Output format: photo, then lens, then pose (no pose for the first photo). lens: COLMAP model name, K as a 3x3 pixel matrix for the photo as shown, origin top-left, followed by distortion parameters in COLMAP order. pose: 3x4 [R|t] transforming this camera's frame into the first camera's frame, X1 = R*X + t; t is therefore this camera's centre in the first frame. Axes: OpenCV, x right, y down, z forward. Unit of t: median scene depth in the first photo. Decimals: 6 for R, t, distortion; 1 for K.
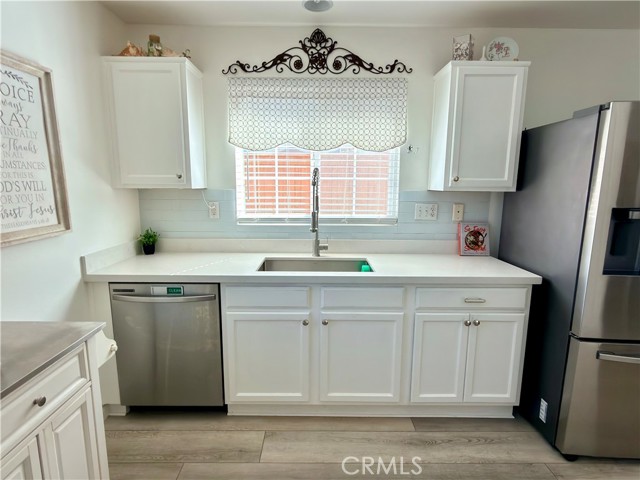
lens RADIAL K [[344.4, 0, 324.2], [0, 344.4, 237.9], [0, 0, 1]] dist [-0.001459, -0.000077]
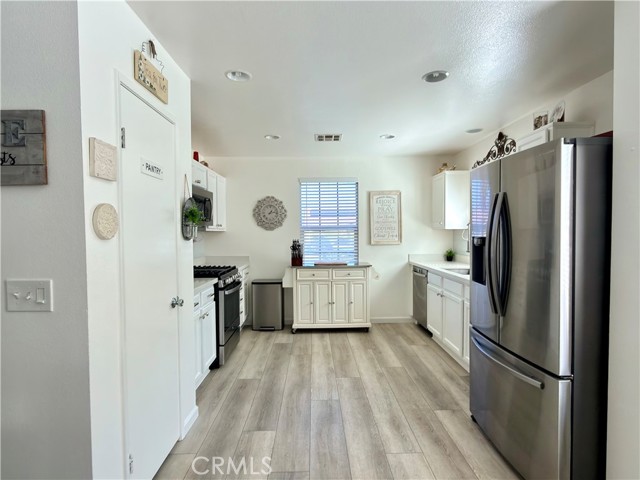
lens RADIAL K [[344.4, 0, 323.0], [0, 344.4, 243.2], [0, 0, 1]] dist [-0.001459, -0.000077]
pose [[0.015644, 0.025732, -0.999546, 1.815420], [-0.153101, 0.987942, 0.023037, 0.009550], [0.988087, 0.152671, 0.019395, 0.241244]]
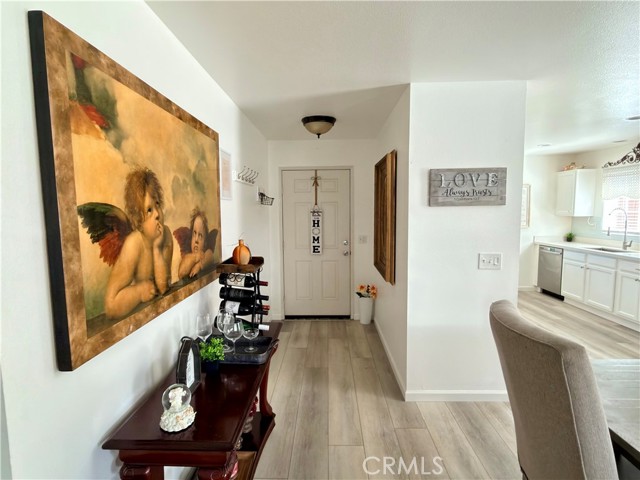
lens RADIAL K [[344.4, 0, 317.5], [0, 344.4, 239.8], [0, 0, 1]] dist [-0.001459, -0.000077]
pose [[-0.039335, 0.080450, -0.995982, 2.468073], [-0.154108, 0.984339, 0.085596, 0.119357], [0.987271, 0.156856, -0.026321, -0.896924]]
